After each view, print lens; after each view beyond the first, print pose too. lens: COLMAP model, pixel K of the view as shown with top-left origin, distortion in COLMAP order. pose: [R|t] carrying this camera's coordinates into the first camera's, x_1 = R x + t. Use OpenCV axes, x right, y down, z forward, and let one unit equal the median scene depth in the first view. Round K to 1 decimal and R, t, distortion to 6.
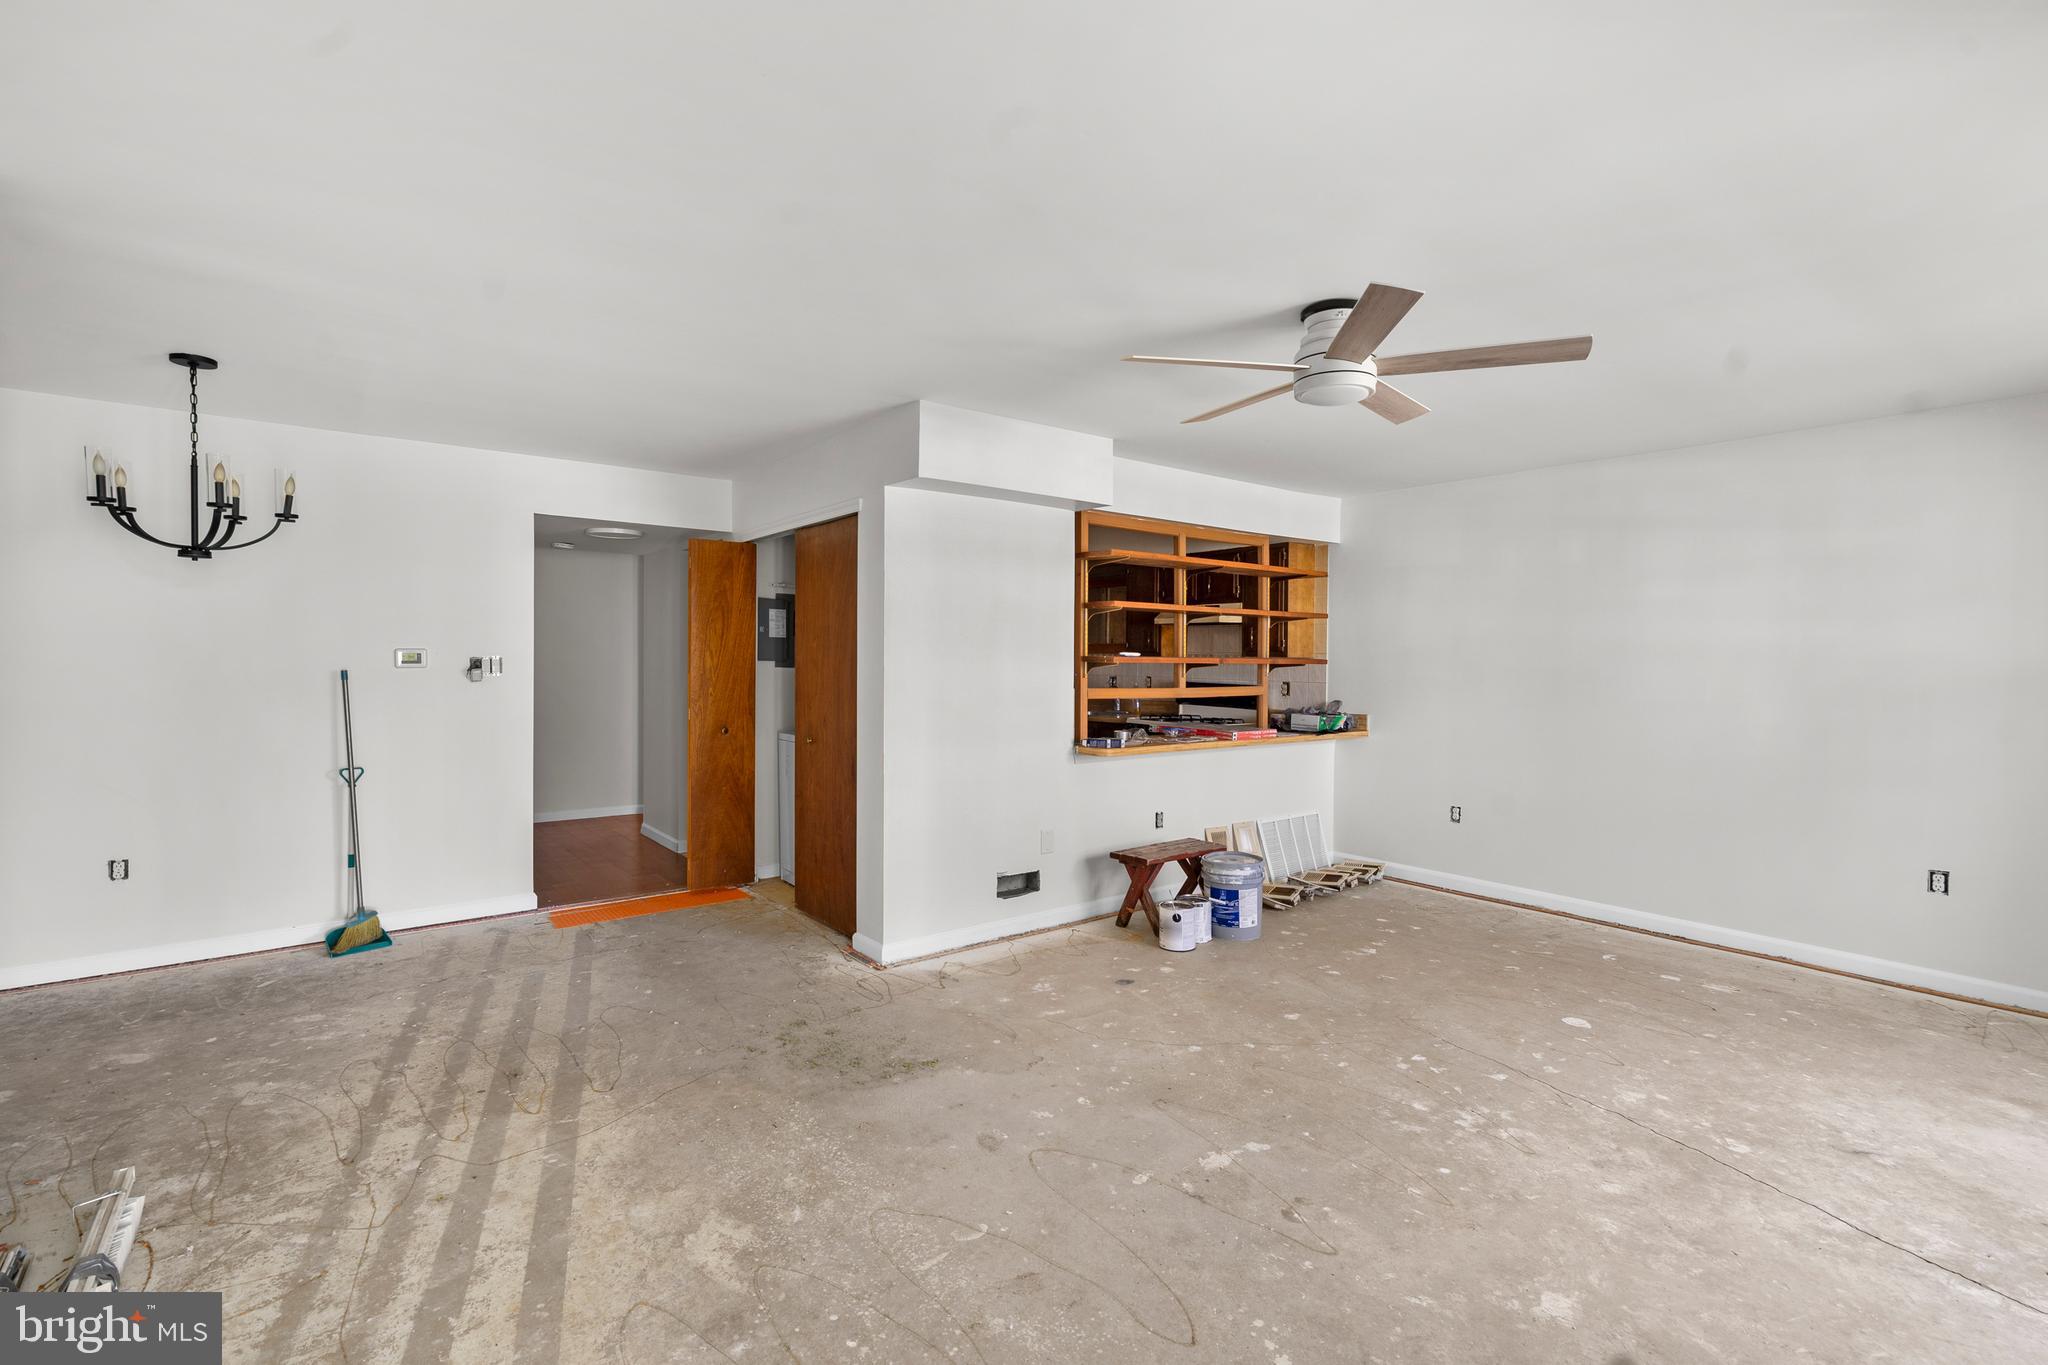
lens RADIAL K [[894.6, 0, 1055.5], [0, 894.6, 666.6], [0, 0, 1]] dist [0.007558, 0.000843]
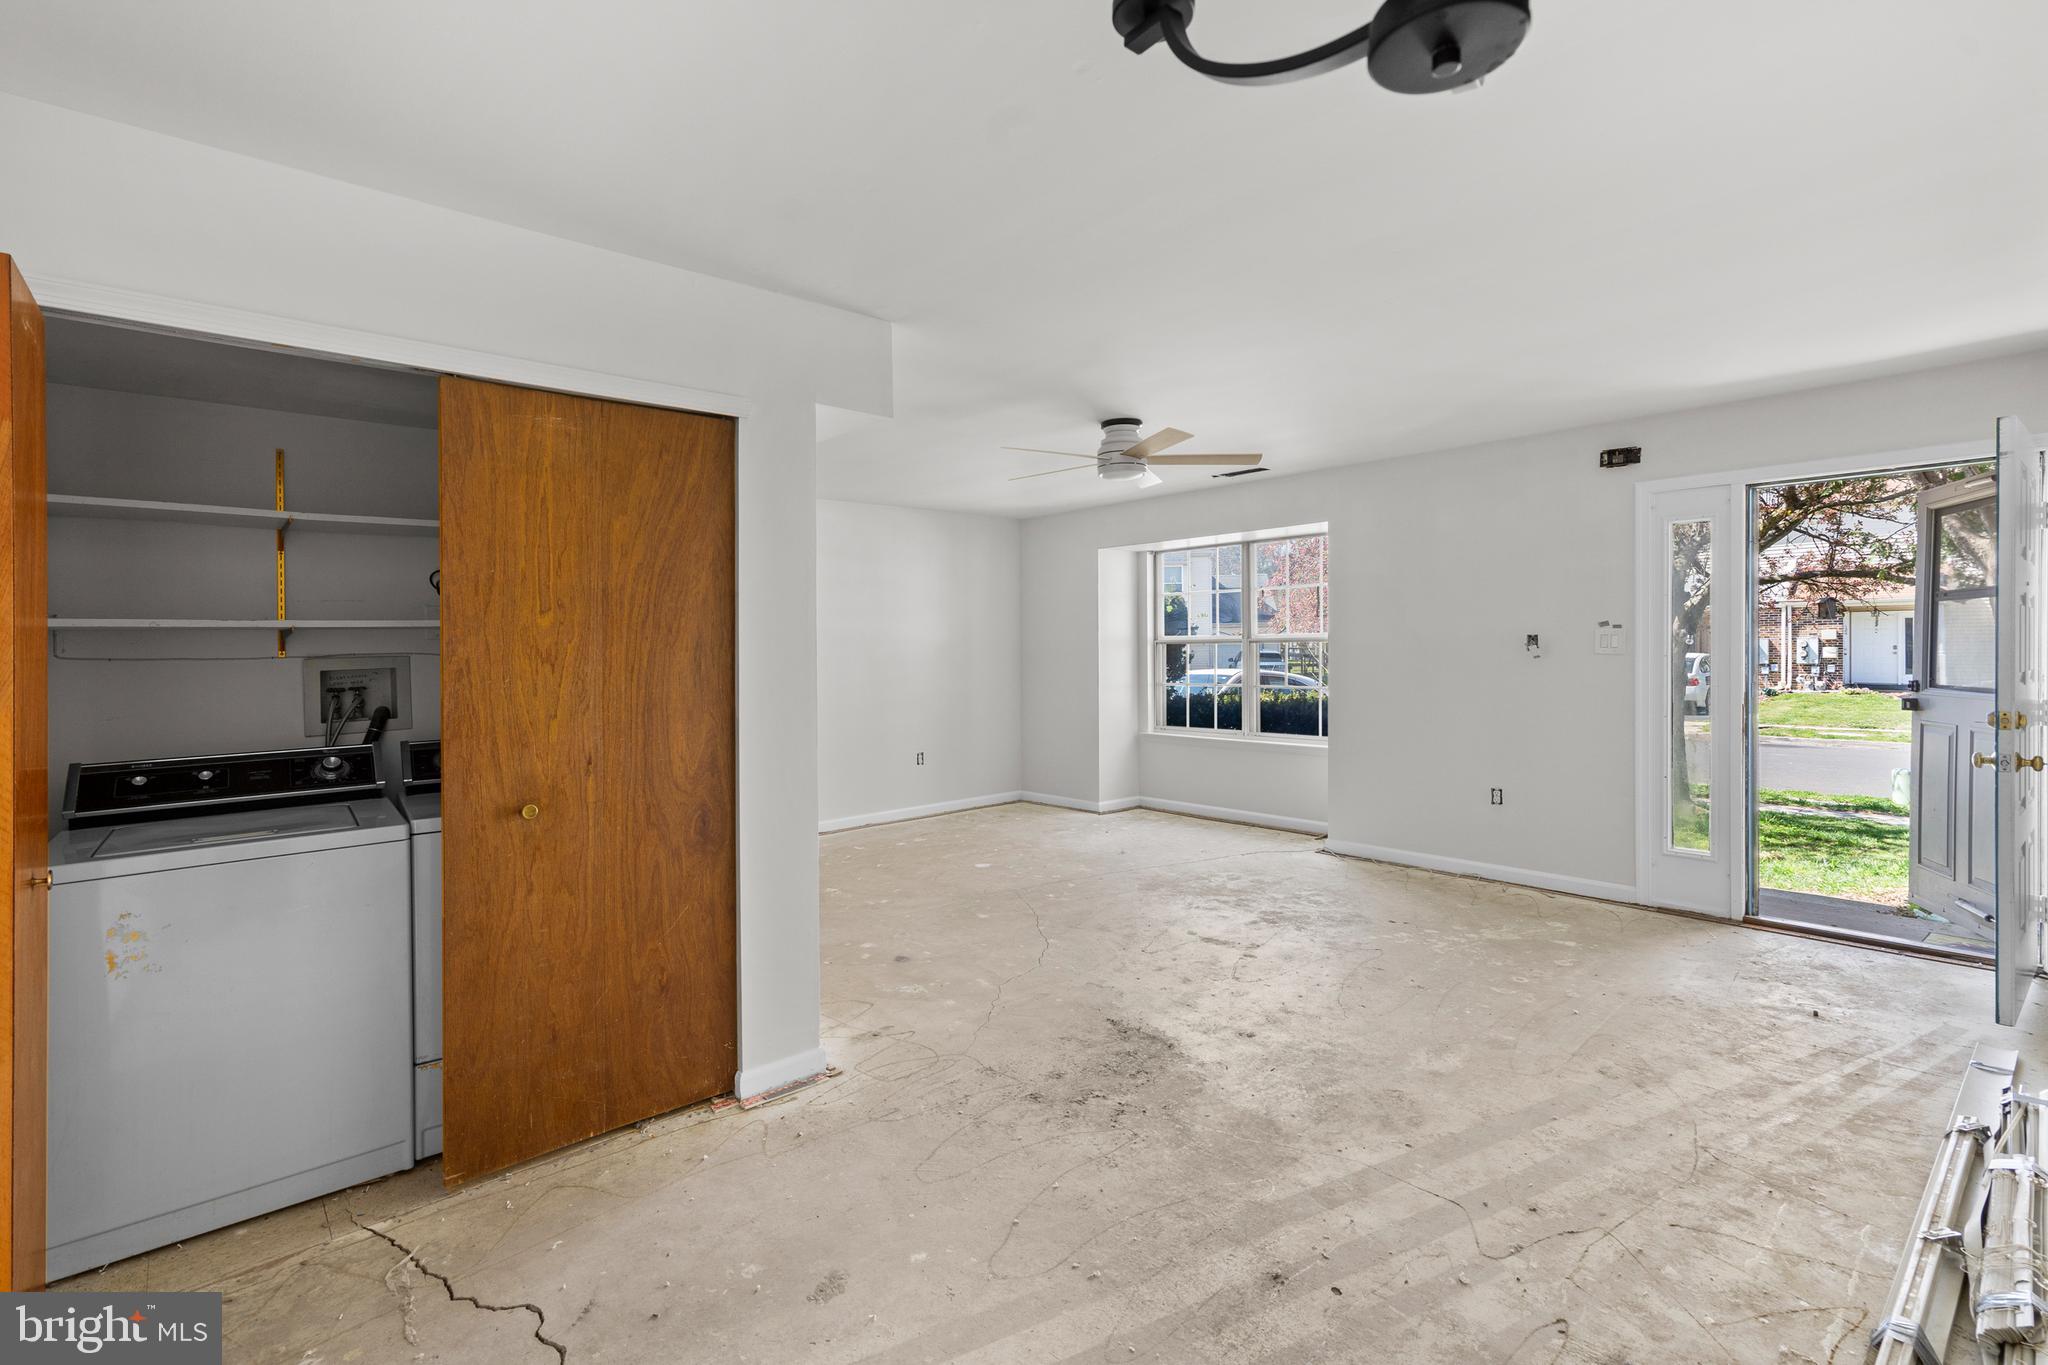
lens RADIAL K [[925.7, 0, 938.8], [0, 925.7, 647.8], [0, 0, 1]] dist [-0.009958, 0.013322]
pose [[0.013693, -0.009209, 0.999864, -1.205121], [0.023229, 0.999691, 0.008889, -0.012195], [-0.999636, 0.023104, 0.013903, 1.161072]]
